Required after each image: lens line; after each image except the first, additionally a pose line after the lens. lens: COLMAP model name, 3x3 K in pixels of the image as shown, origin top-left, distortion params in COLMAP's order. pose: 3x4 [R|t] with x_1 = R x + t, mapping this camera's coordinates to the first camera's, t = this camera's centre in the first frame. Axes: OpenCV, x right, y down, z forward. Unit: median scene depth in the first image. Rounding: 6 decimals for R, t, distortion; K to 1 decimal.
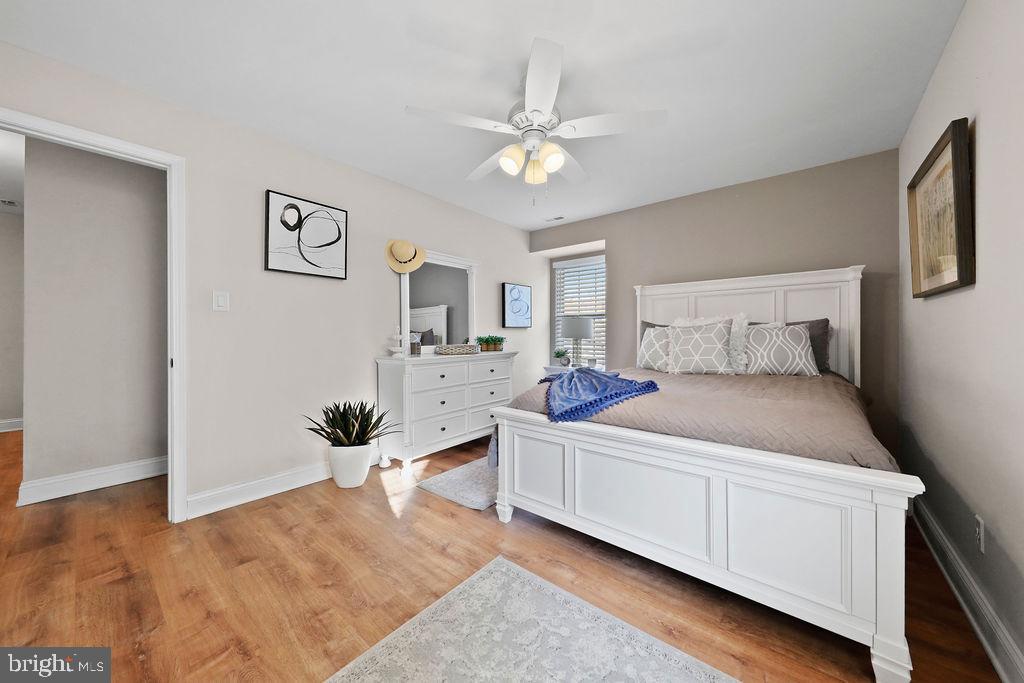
lens RADIAL K [[367.4, 0, 513.3], [0, 367.4, 344.7], [0, 0, 1]] dist [-0.002104, -0.000114]
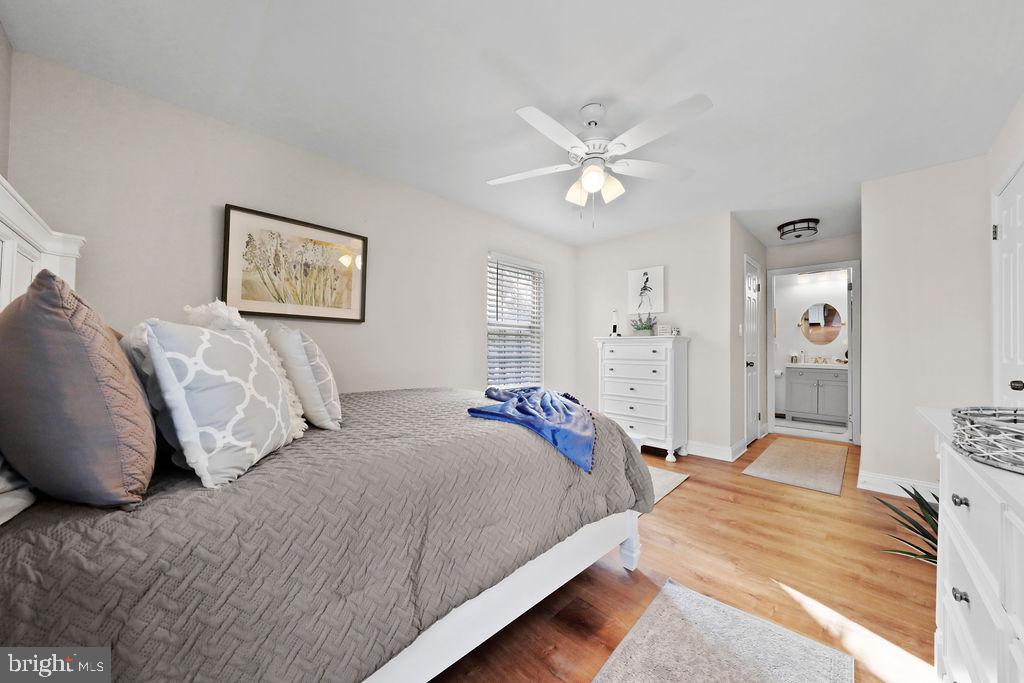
lens RADIAL K [[360.8, 0, 517.9], [0, 360.8, 335.8], [0, 0, 1]] dist [-0.000210, 0.000001]
pose [[-0.997116, -0.014605, 0.074472, 0.210431], [-0.016887, 0.999404, -0.030103, -0.009991], [-0.073988, -0.031274, -0.996769, 2.280691]]
